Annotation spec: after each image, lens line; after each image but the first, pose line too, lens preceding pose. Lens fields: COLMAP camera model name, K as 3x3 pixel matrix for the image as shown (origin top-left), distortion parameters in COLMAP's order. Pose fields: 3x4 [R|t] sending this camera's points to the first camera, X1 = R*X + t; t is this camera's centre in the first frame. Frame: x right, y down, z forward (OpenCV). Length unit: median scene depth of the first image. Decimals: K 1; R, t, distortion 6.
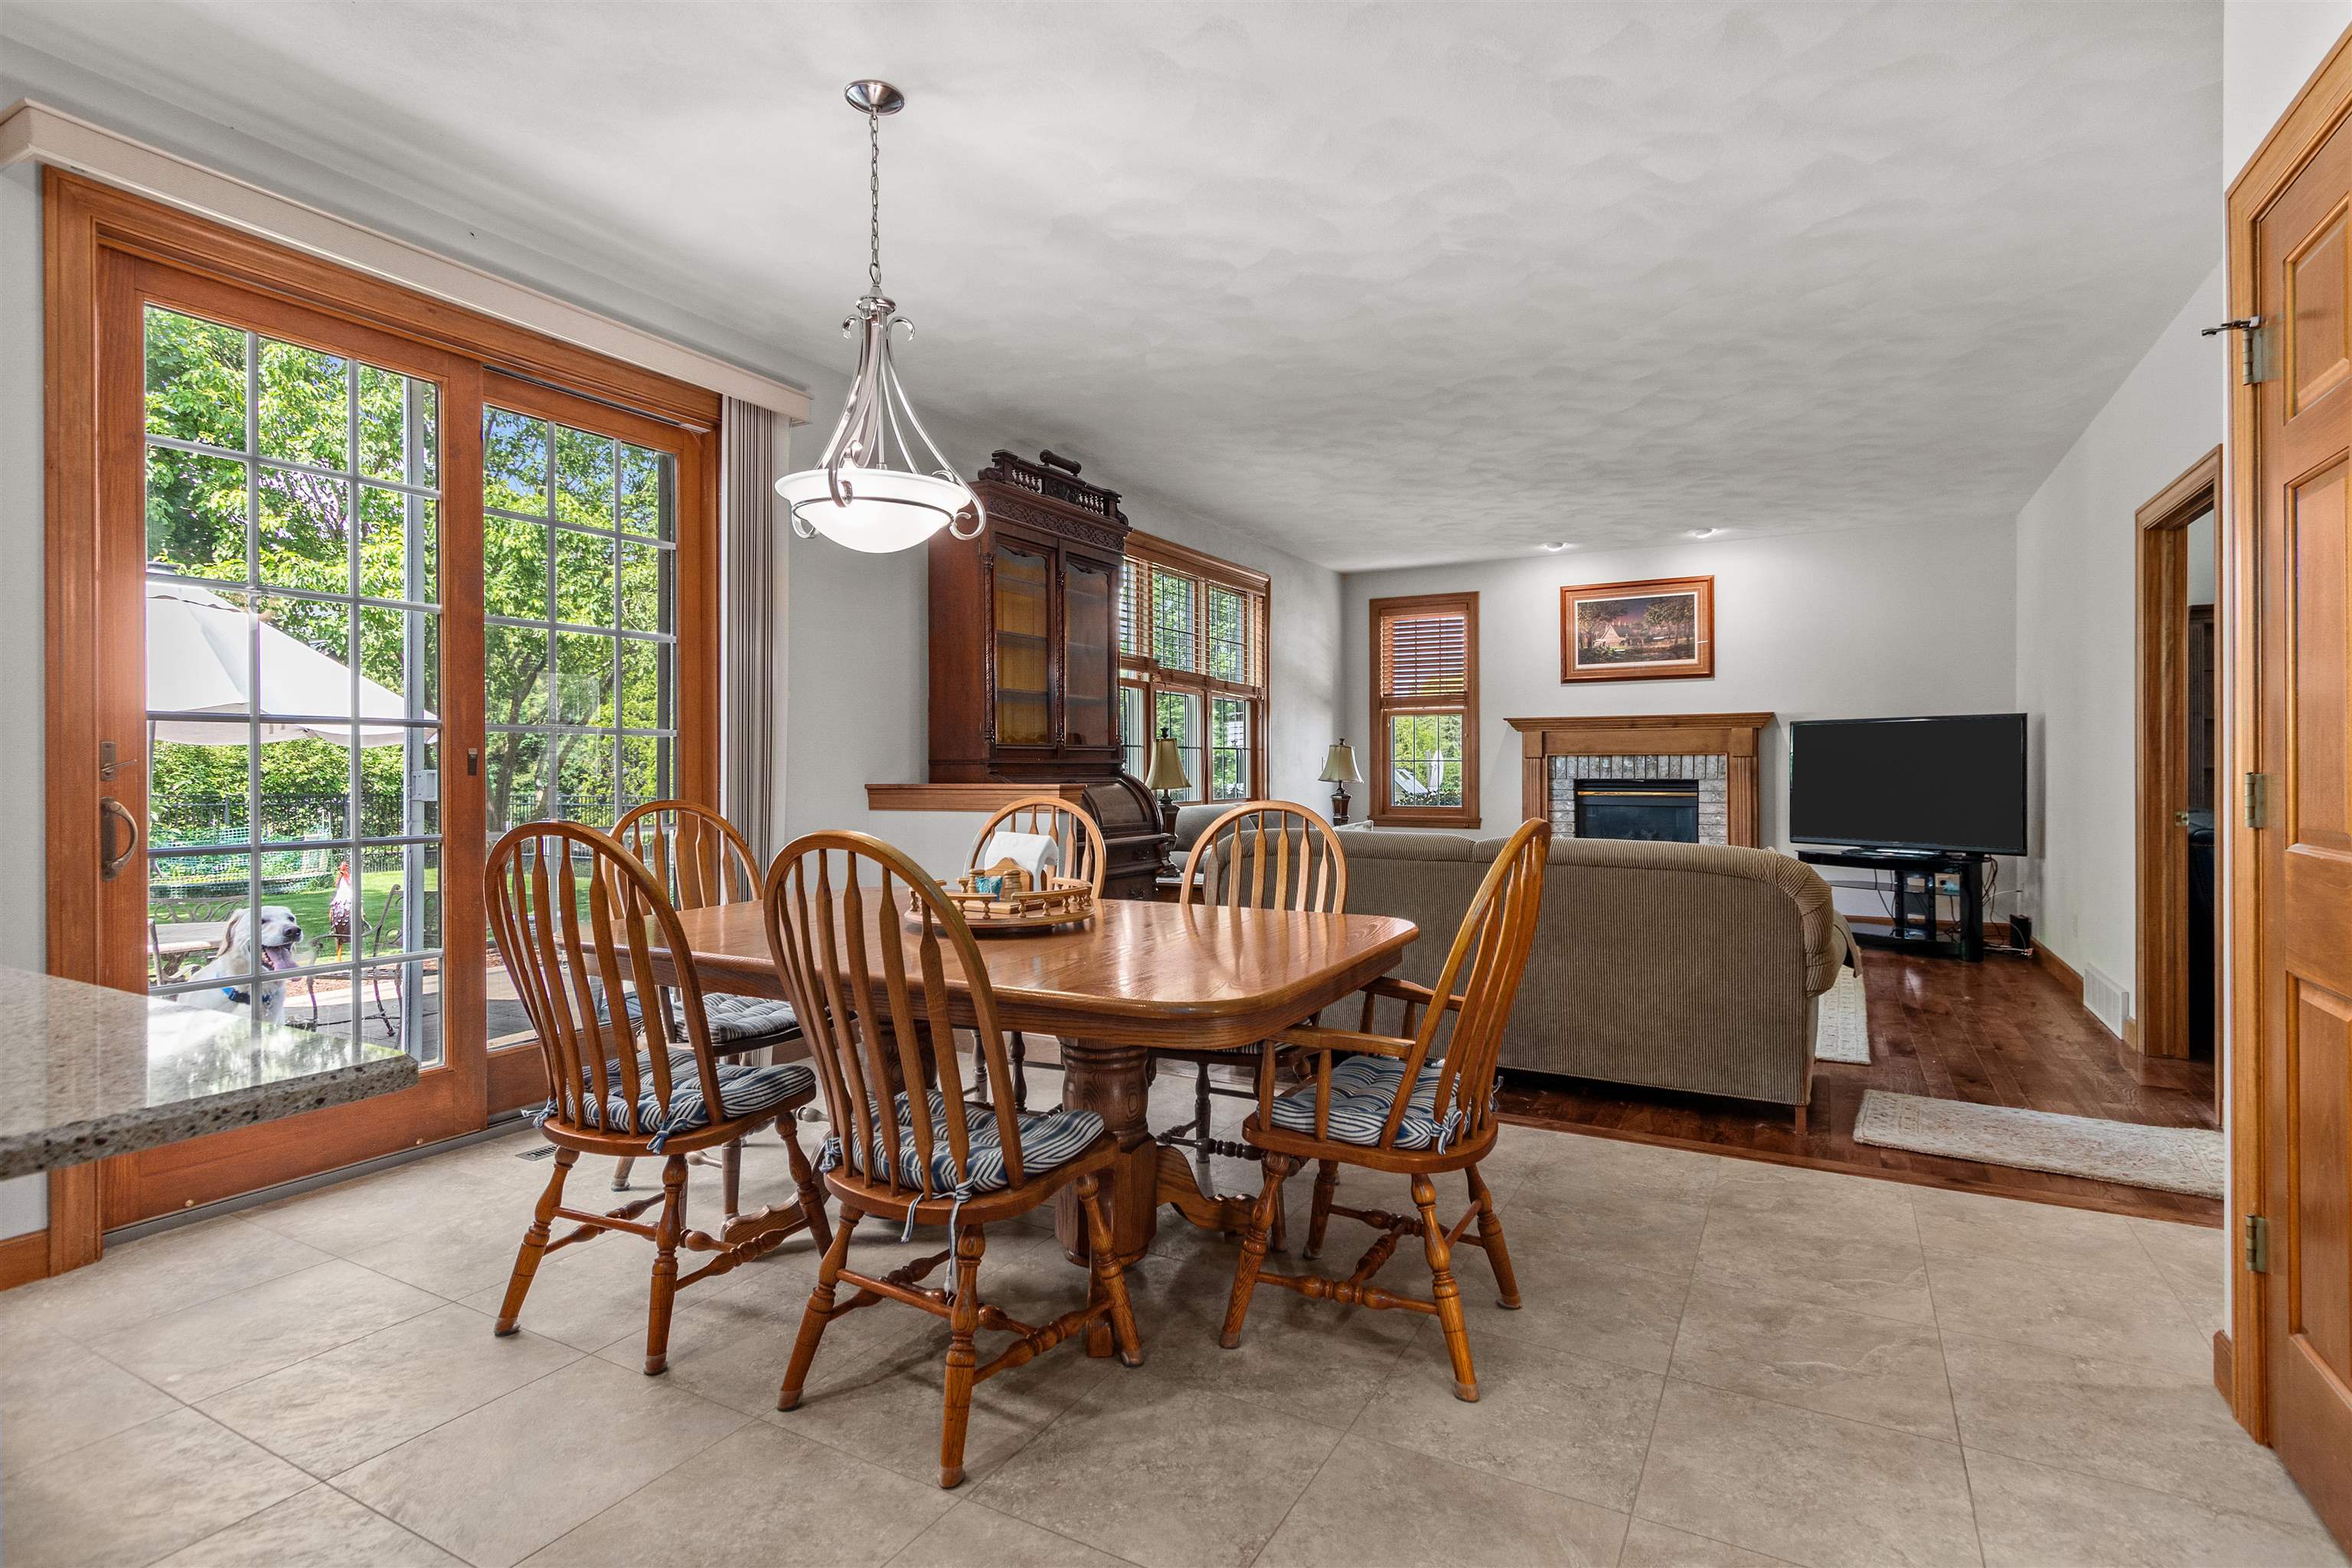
lens RADIAL K [[1162.1, 0, 1164.7], [0, 1162.1, 775.1], [0, 0, 1]] dist [0.004112, 0.000823]
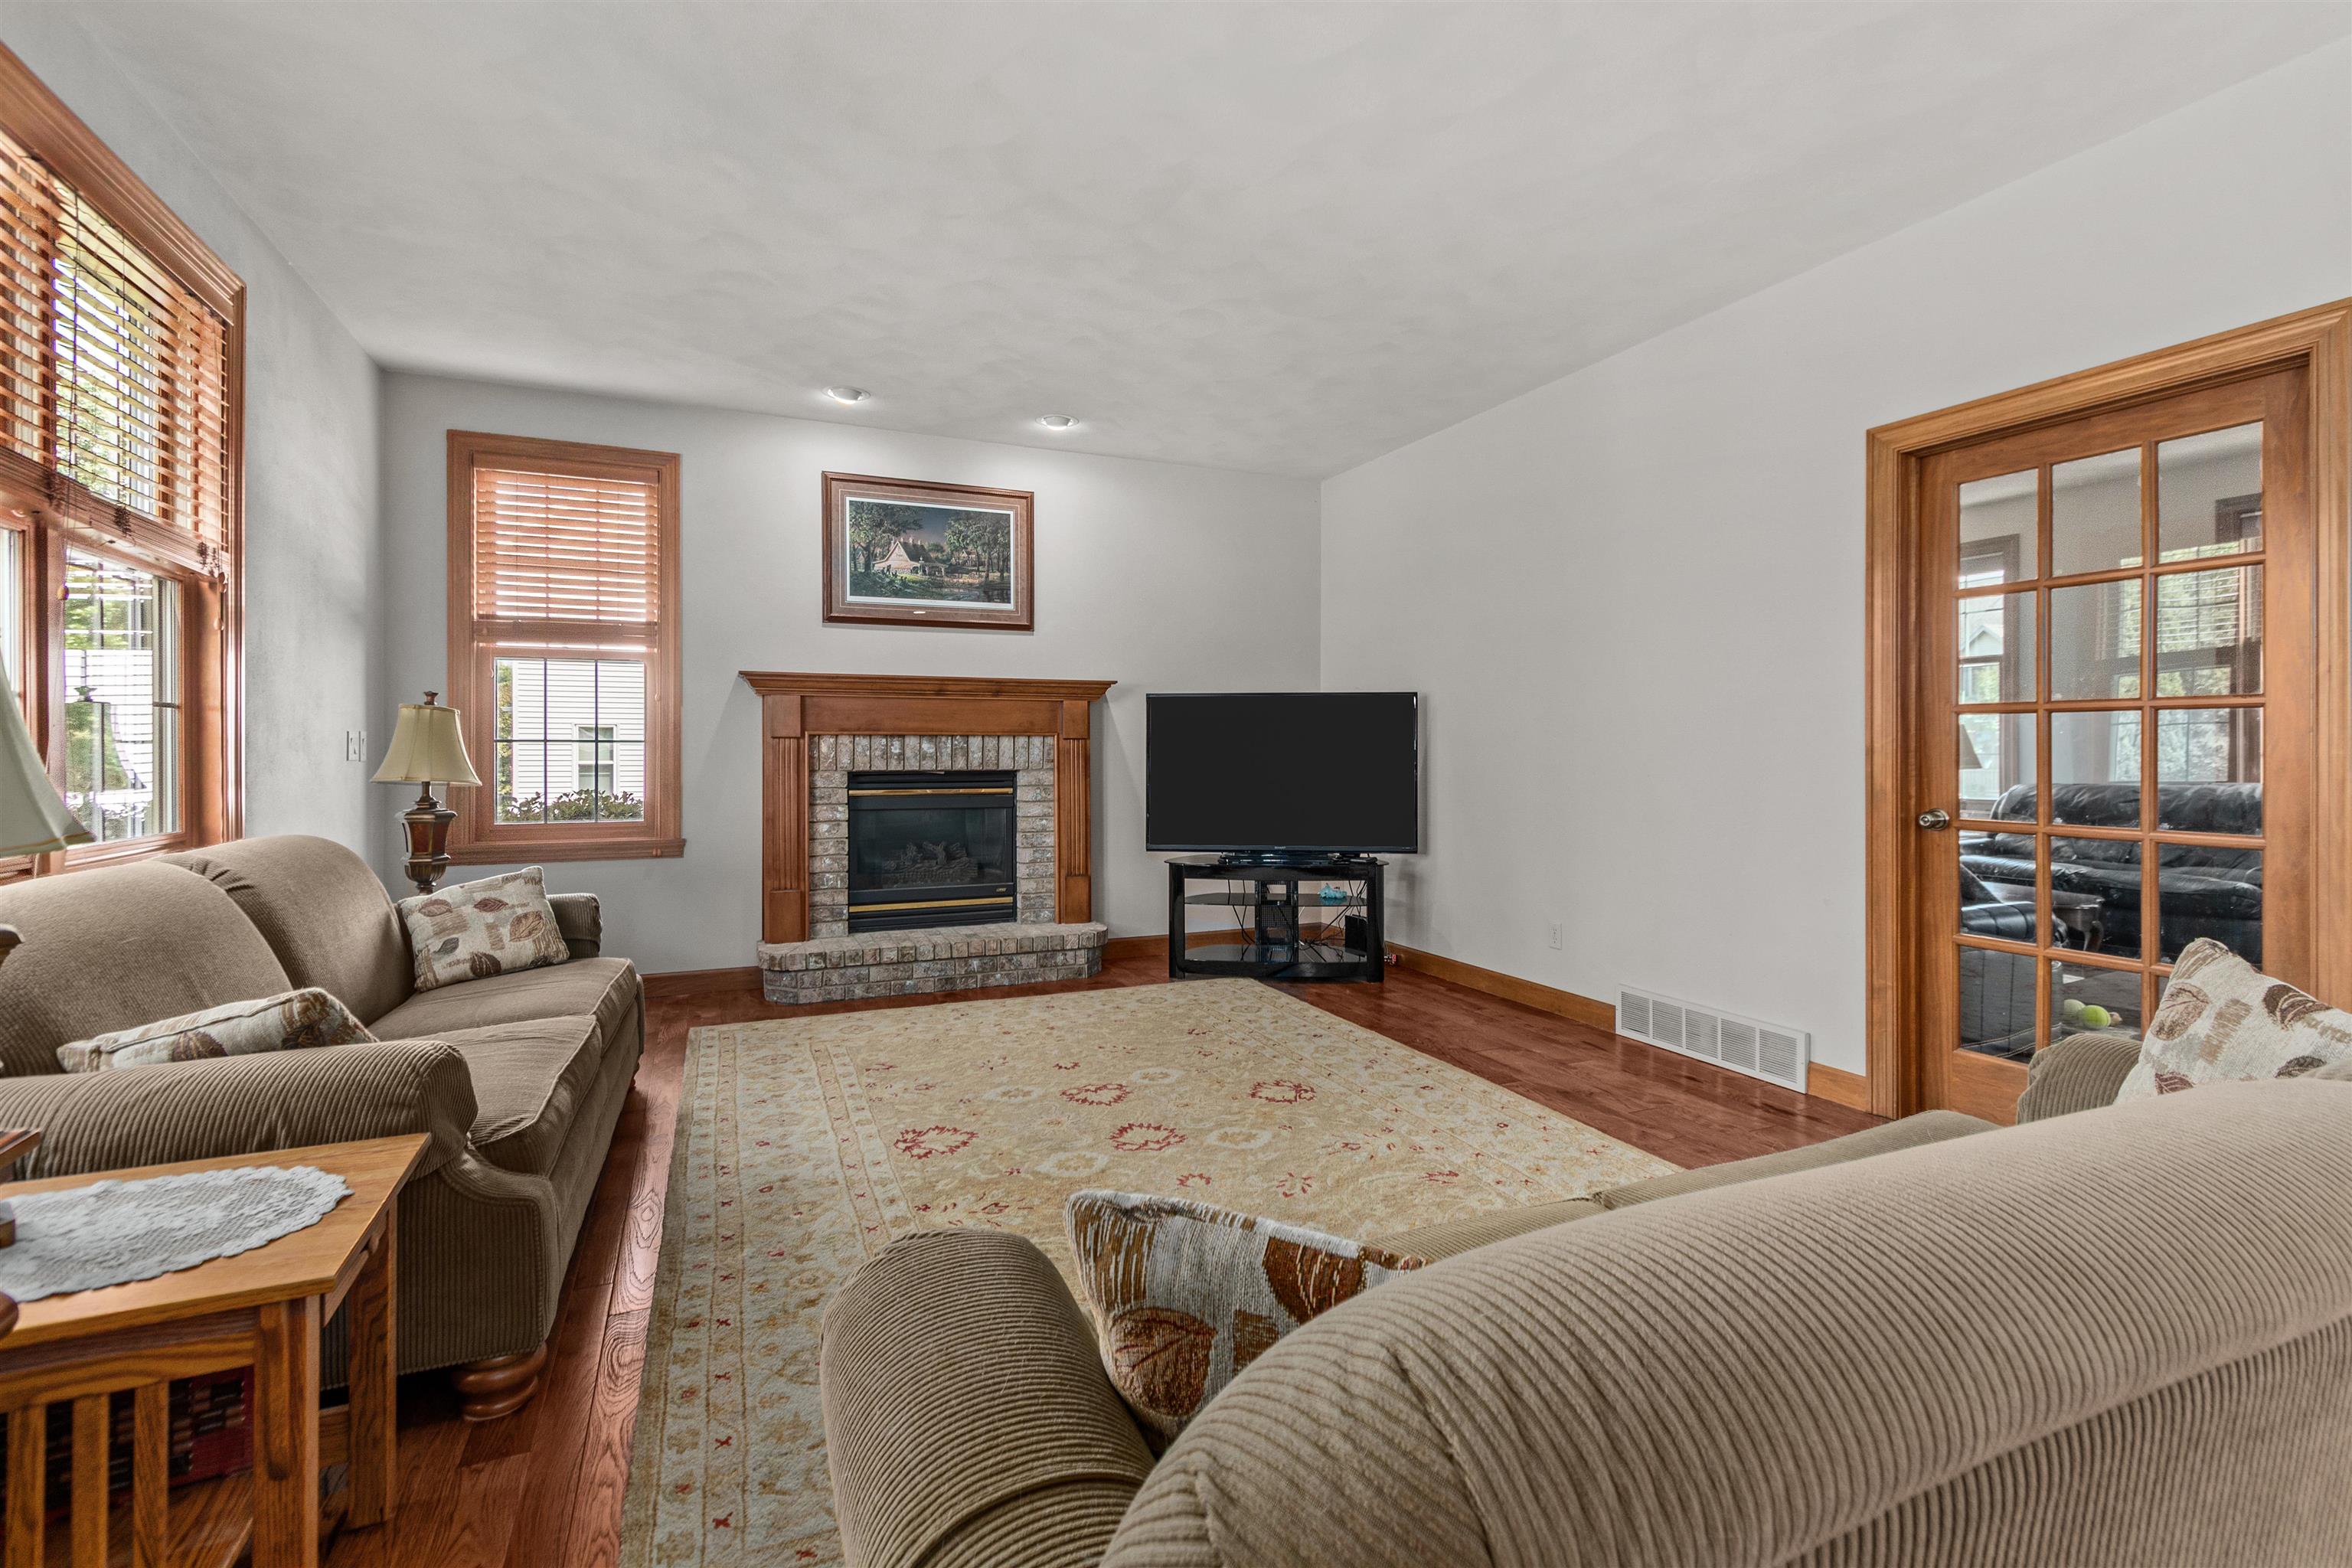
lens RADIAL K [[1067.8, 0, 1185.1], [0, 1067.8, 753.8], [0, 0, 1]] dist [0.007073, -0.000151]
pose [[0.597574, 0.000037, 0.801814, -0.012664], [0.003832, 0.999988, -0.002903, -0.003831], [-0.801804, 0.004808, 0.597567, 0.513269]]
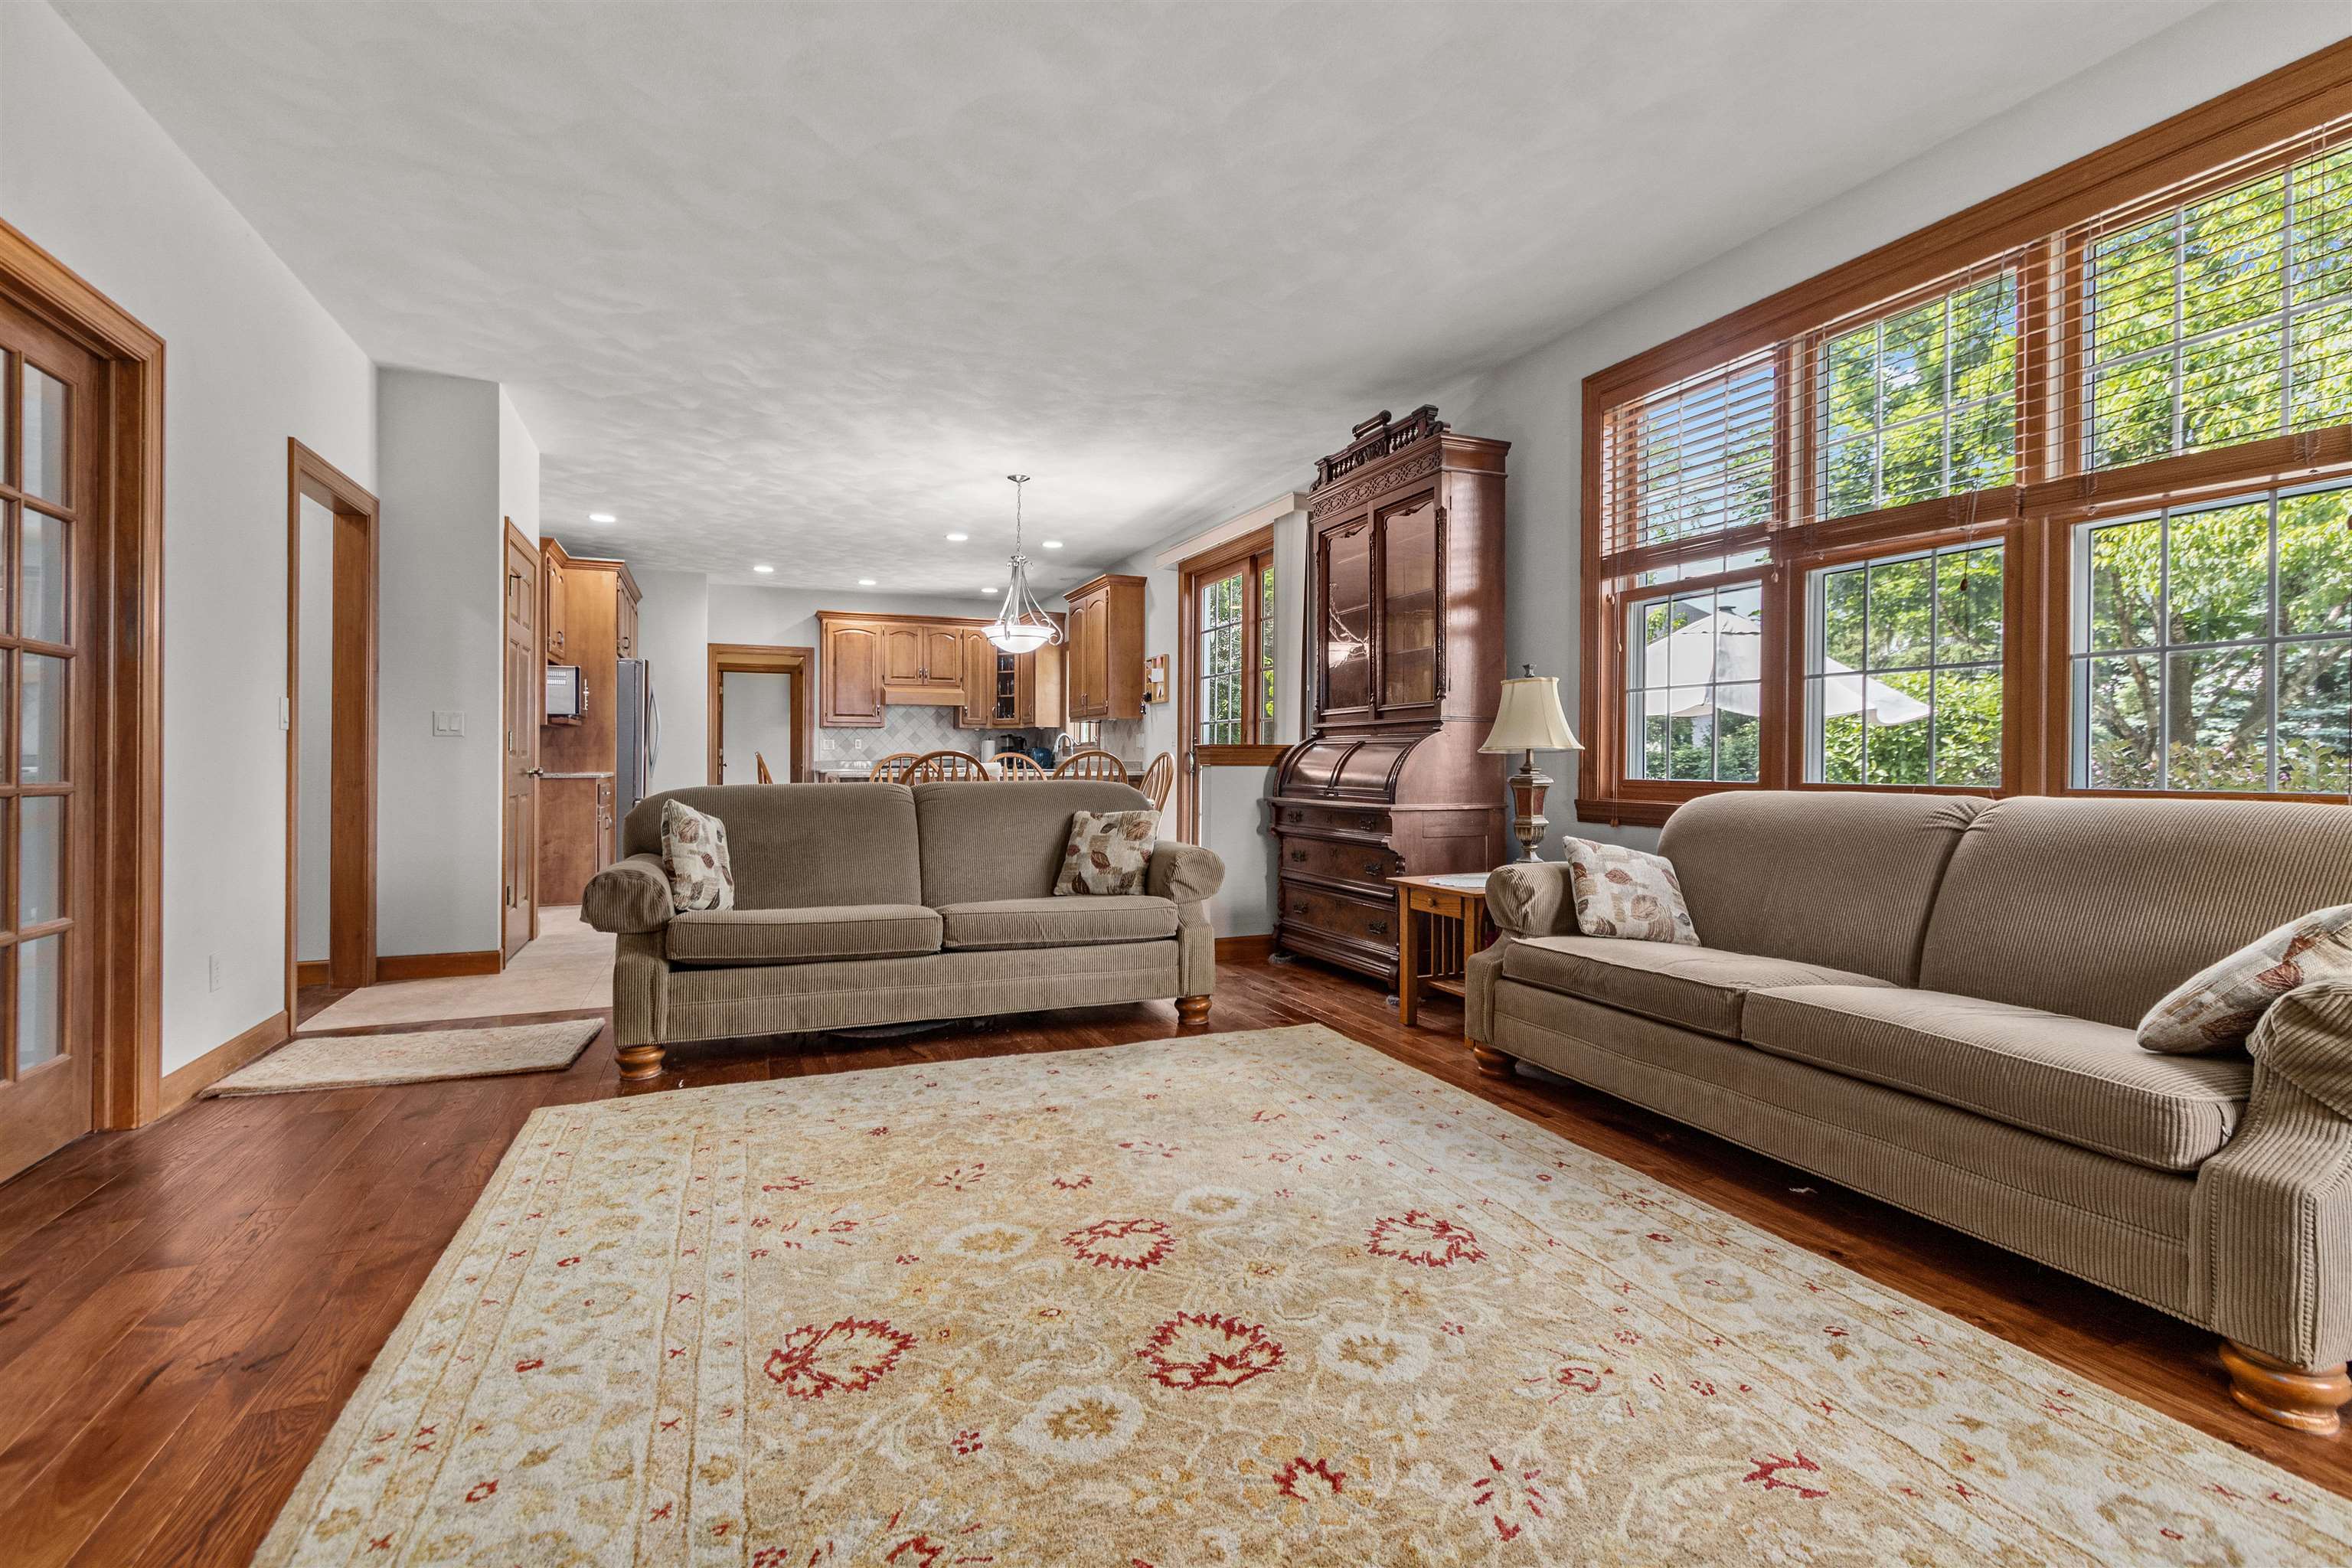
lens RADIAL K [[1067.8, 0, 1190.2], [0, 1067.8, 772.4], [0, 0, 1]] dist [0.007073, -0.000151]
pose [[-0.607563, 0.011112, -0.794194, 0.467849], [-0.003694, 0.999852, 0.016816, 0.010227], [0.794263, 0.013151, -0.607432, 0.912822]]
